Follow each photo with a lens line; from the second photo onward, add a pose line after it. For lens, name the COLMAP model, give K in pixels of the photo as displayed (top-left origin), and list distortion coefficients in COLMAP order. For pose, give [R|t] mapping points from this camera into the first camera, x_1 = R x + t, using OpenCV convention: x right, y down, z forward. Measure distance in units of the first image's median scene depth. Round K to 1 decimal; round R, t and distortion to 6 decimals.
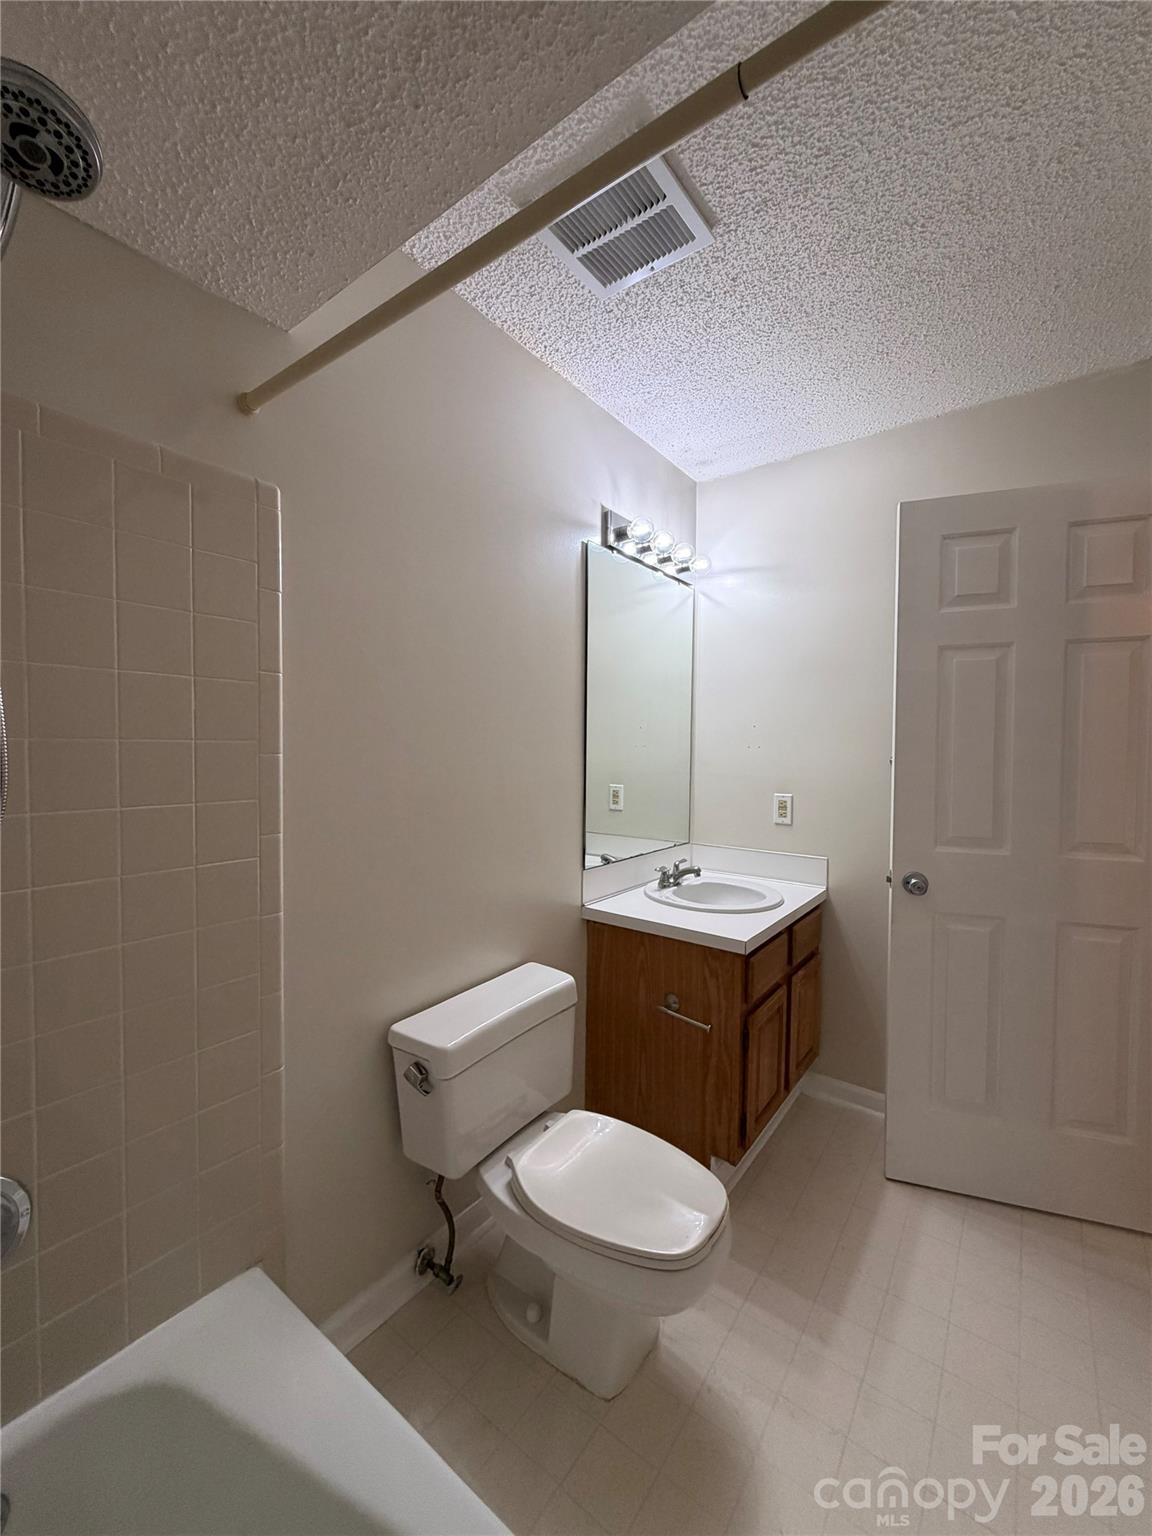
lens RADIAL K [[616.0, 0, 573.1], [0, 616.0, 764.4], [0, 0, 1]] dist [-0.000253, -0.000289]
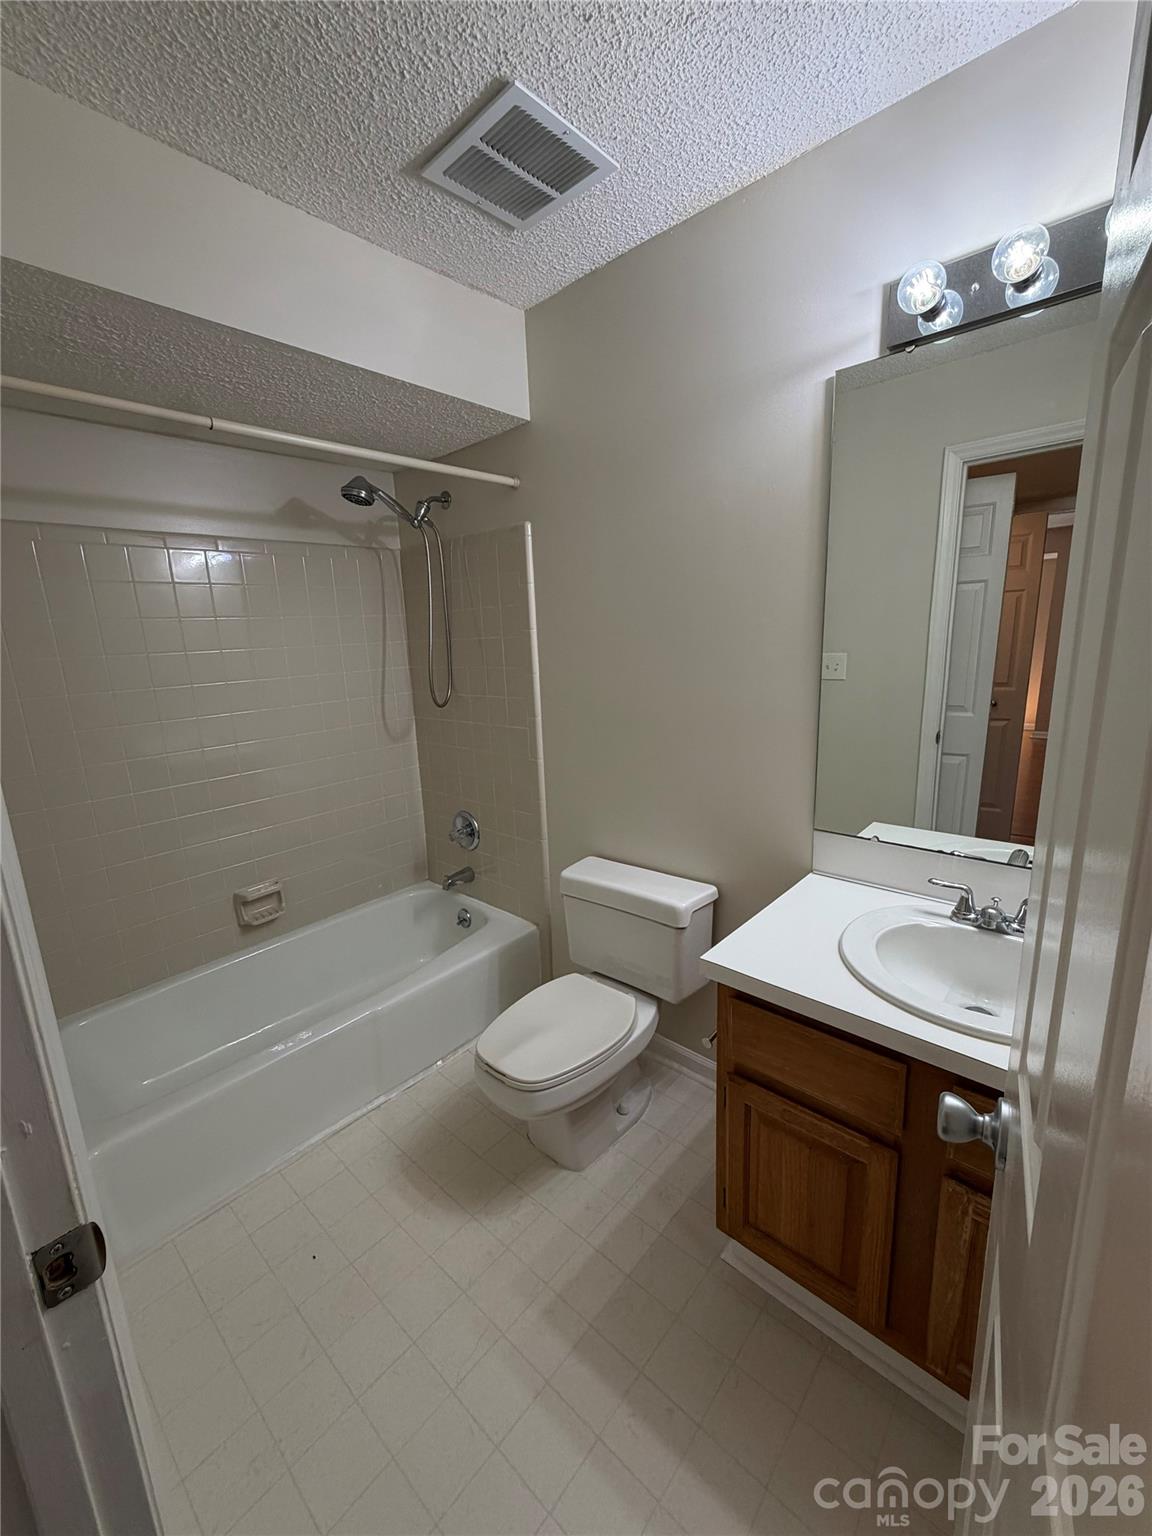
lens RADIAL K [[616.0, 0, 573.1], [0, 616.0, 764.4], [0, 0, 1]] dist [-0.000253, -0.000289]
pose [[-0.096739, 0.200215, -0.974964, 1.162340], [0.007614, 0.979679, 0.200428, -0.104433], [0.995281, 0.011966, -0.096297, 1.110834]]
